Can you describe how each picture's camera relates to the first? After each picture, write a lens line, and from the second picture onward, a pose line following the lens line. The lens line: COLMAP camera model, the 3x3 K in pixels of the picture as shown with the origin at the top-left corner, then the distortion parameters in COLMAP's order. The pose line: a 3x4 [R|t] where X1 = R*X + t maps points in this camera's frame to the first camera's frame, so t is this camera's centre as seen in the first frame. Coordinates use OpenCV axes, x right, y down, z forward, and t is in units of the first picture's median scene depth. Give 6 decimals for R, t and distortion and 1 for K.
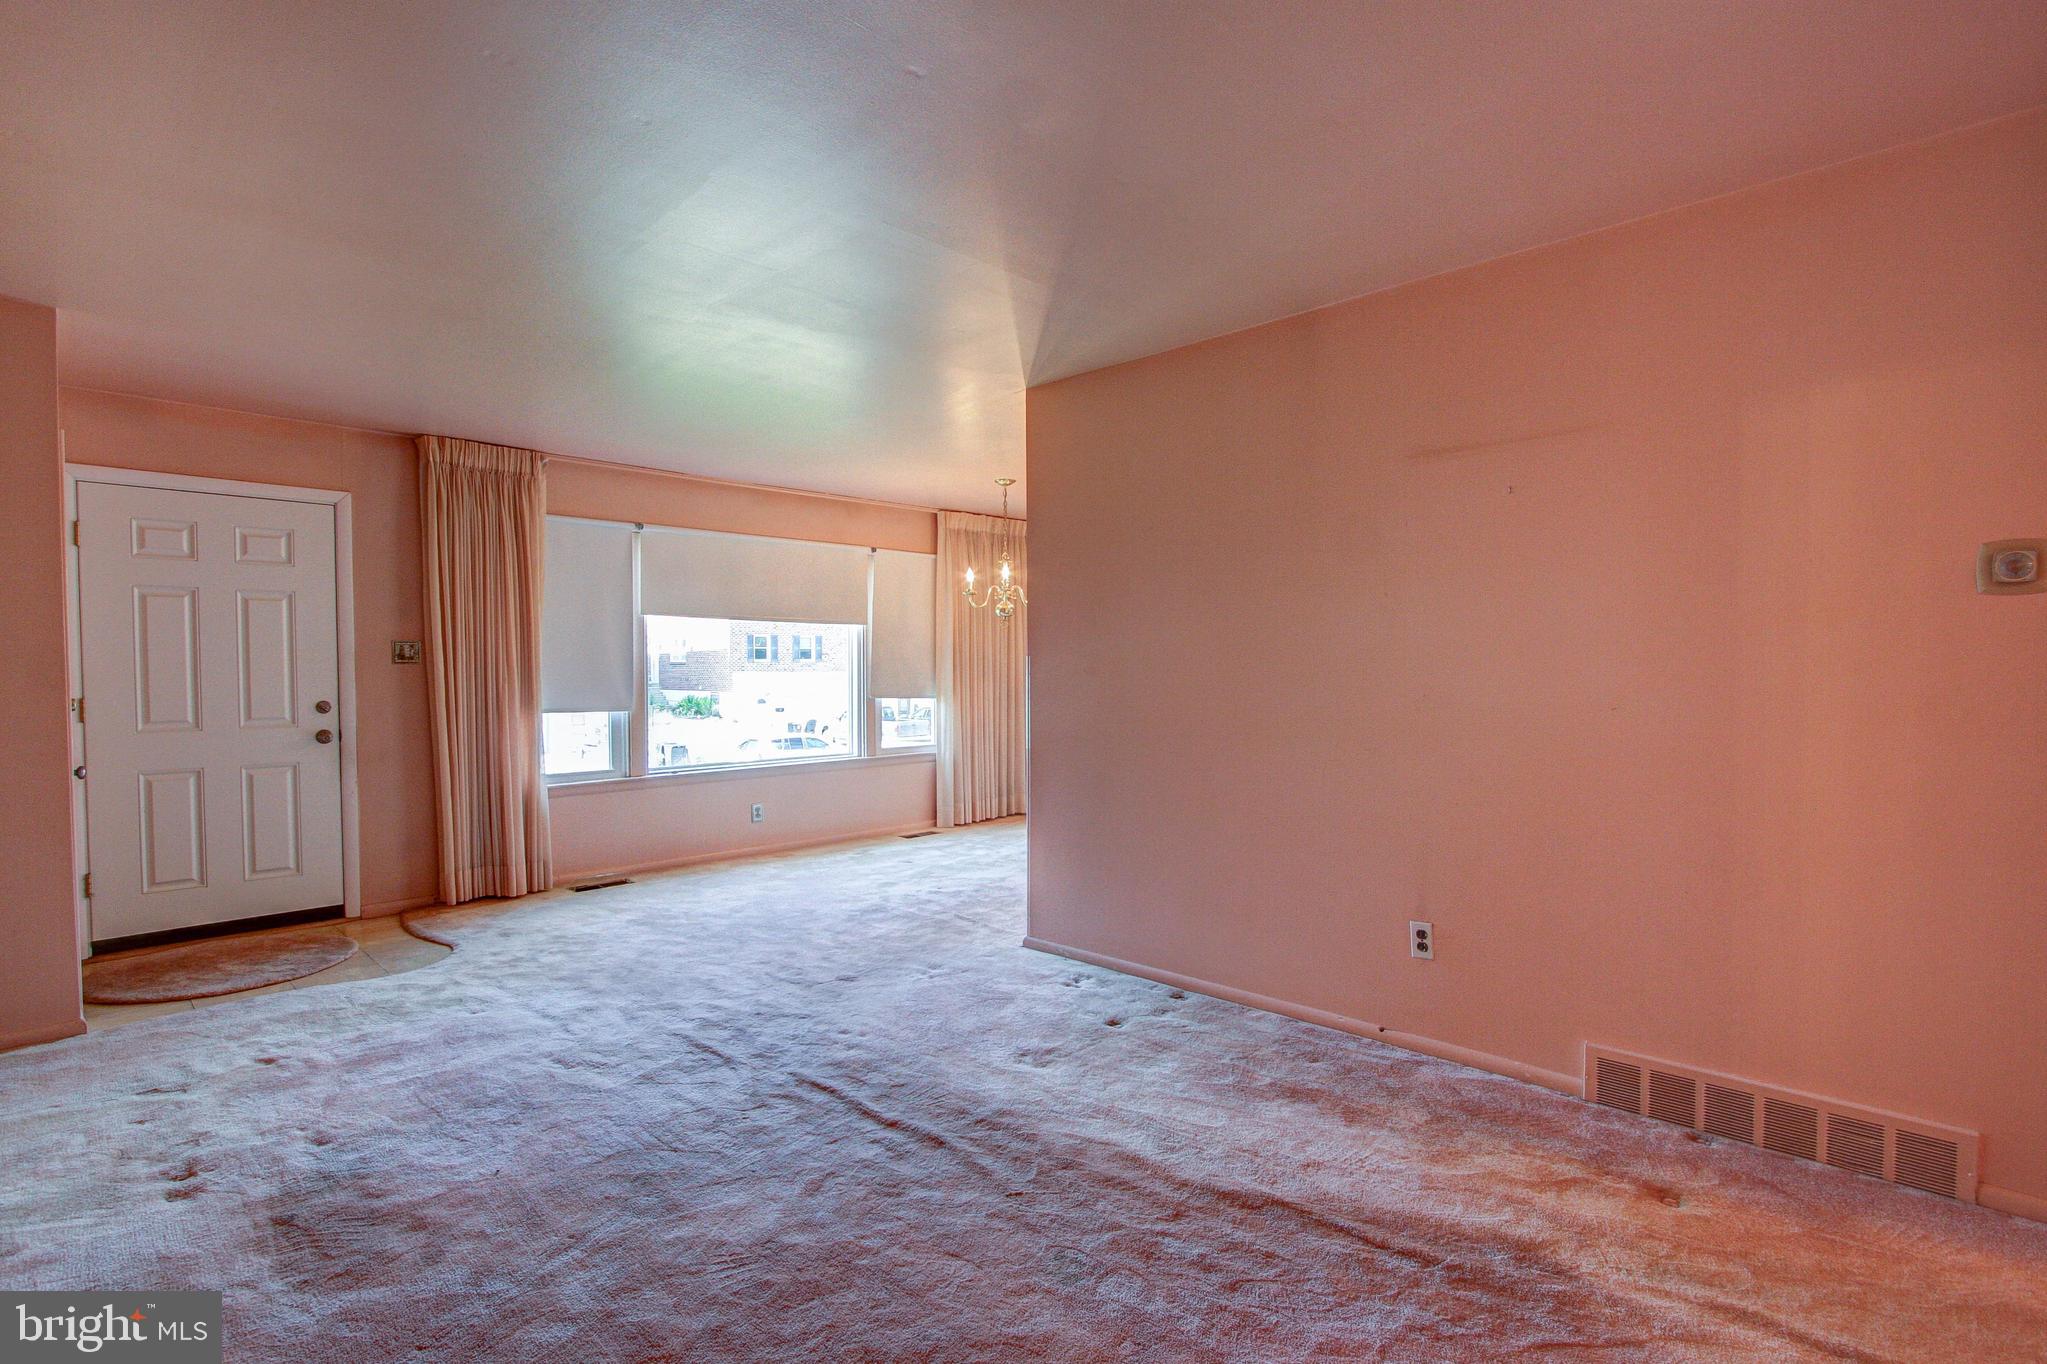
lens RADIAL K [[956.7, 0, 1027.8], [0, 956.7, 699.2], [0, 0, 1]] dist [-0.017359, 0.000598]
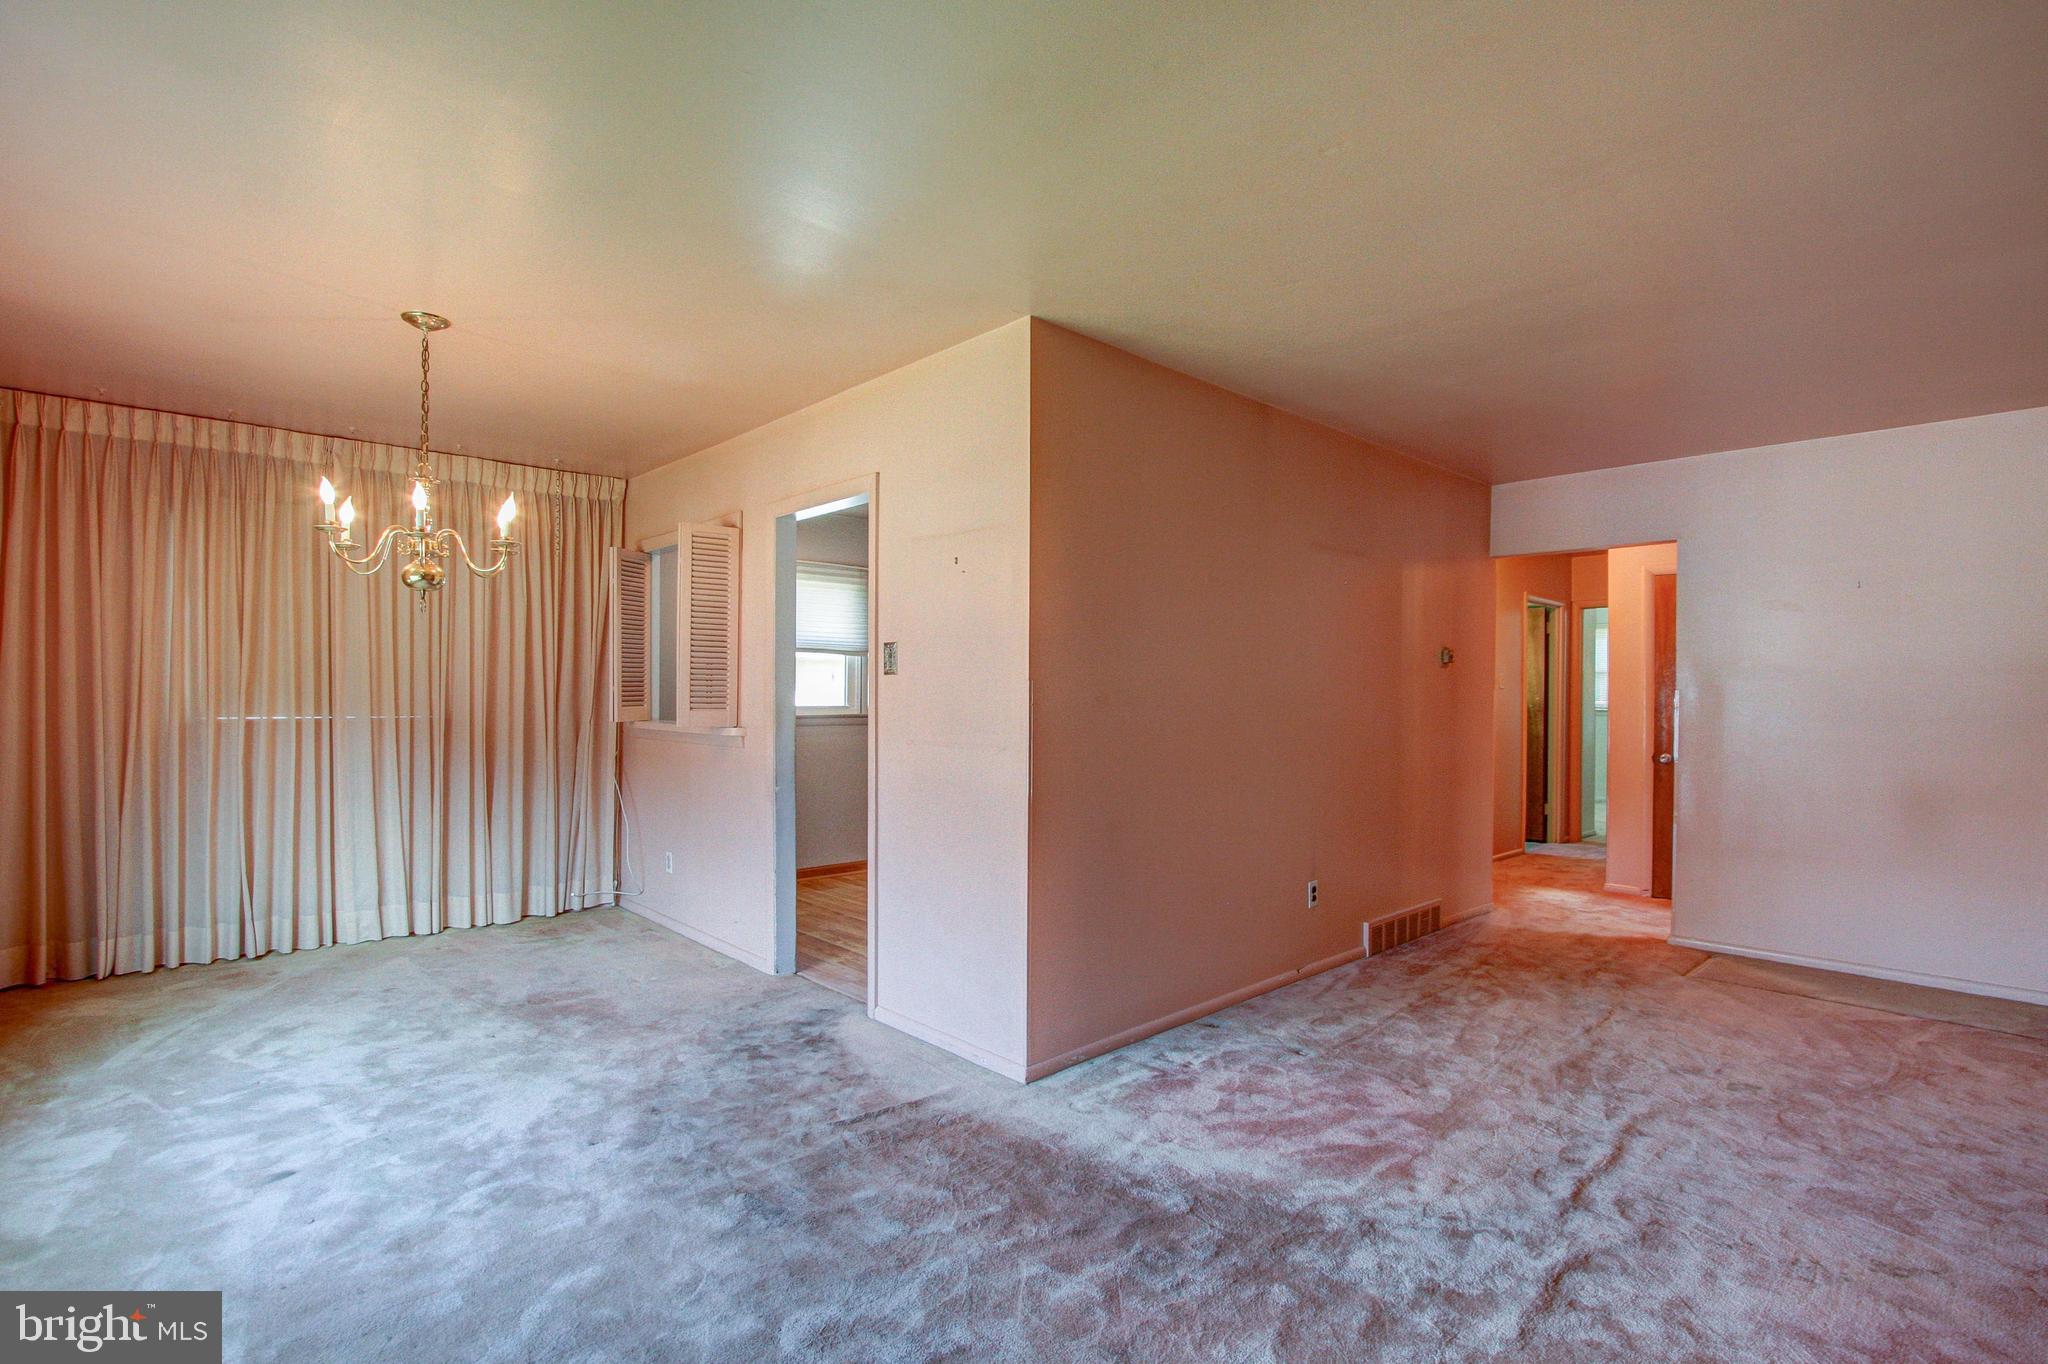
lens RADIAL K [[980.2, 0, 1019.3], [0, 980.2, 697.4], [0, 0, 1]] dist [-0.018983, 0.002289]
pose [[0.055460, -0.002684, 0.998457, -0.782943], [0.024506, 0.999699, 0.001326, -0.035335], [-0.998160, 0.024394, 0.055509, 1.012981]]
